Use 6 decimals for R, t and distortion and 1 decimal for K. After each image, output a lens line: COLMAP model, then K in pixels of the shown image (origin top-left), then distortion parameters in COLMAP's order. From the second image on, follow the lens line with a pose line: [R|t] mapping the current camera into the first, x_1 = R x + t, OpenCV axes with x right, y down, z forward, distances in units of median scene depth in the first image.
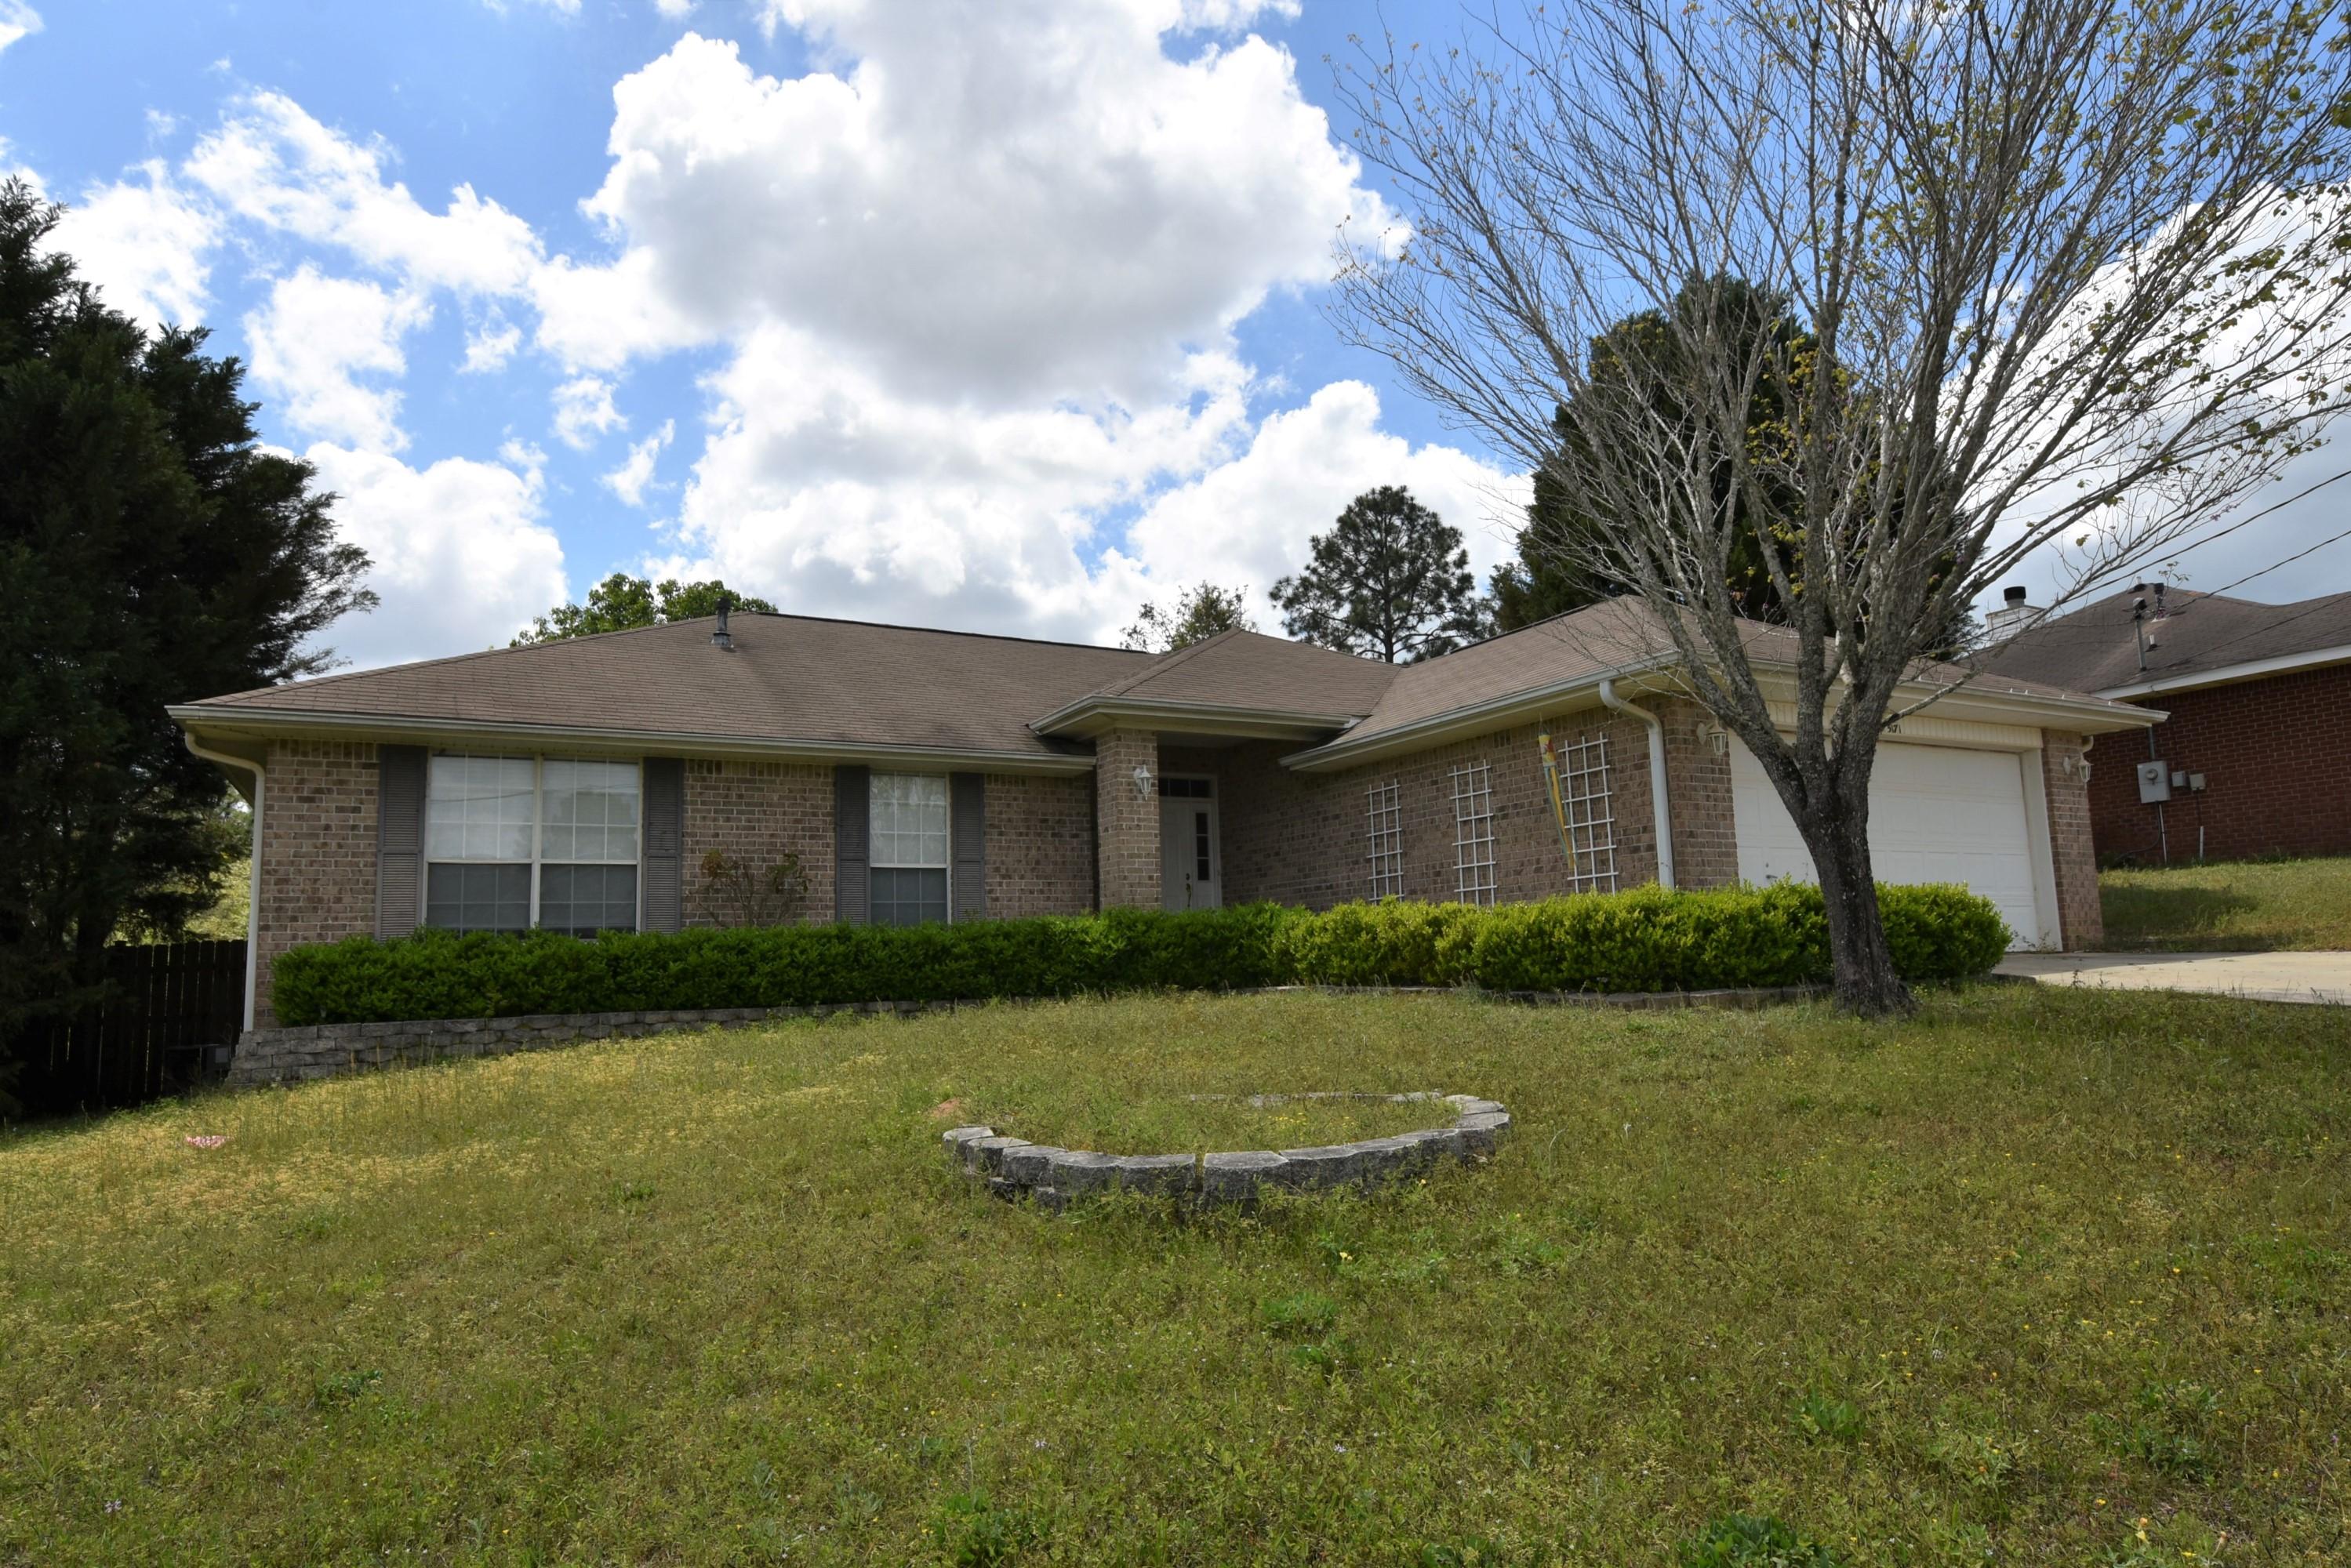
lens RADIAL K [[1285.8, 0, 1175.5], [0, 1285.8, 784.0], [0, 0, 1]] dist [0.000372, -0.000323]
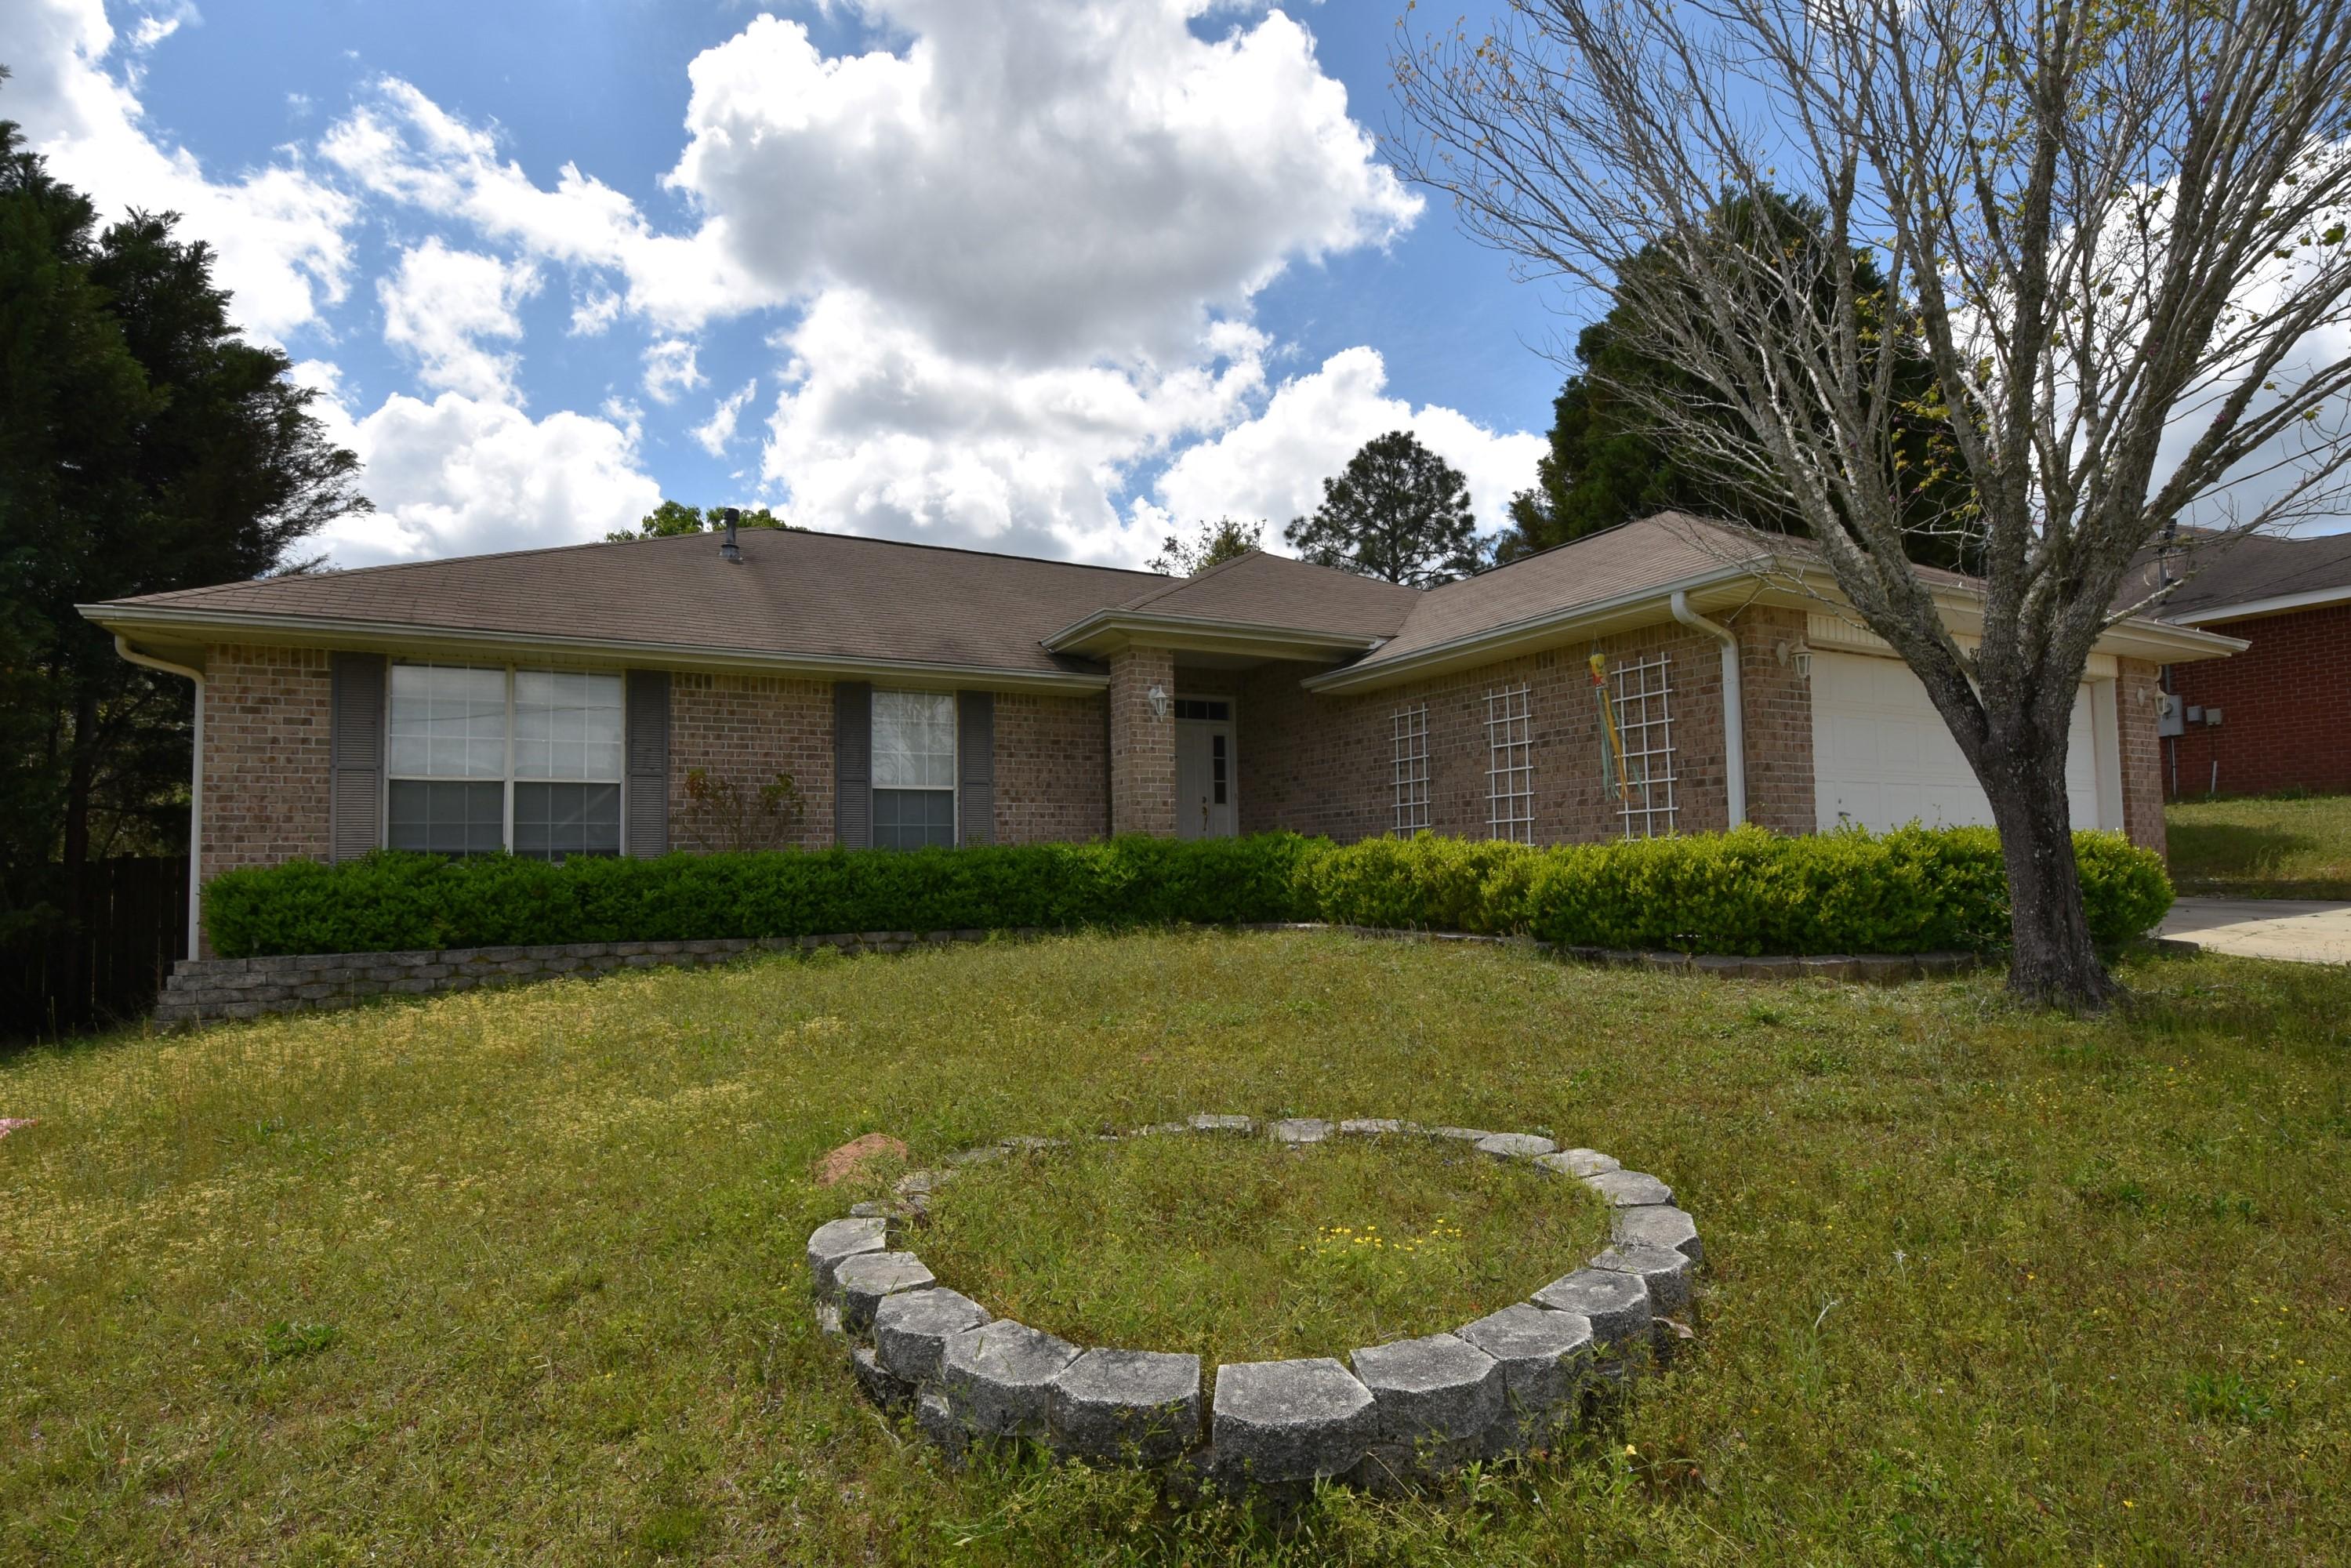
lens RADIAL K [[1076.6, 0, 1188.2], [0, 1076.6, 792.4], [0, 0, 1]] dist [0.000004, -0.000501]
pose [[0.999894, 0.012497, -0.007518, 0.003743], [-0.011884, 0.996982, 0.076713, 0.003113], [0.008454, -0.076615, 0.997025, 0.192048]]
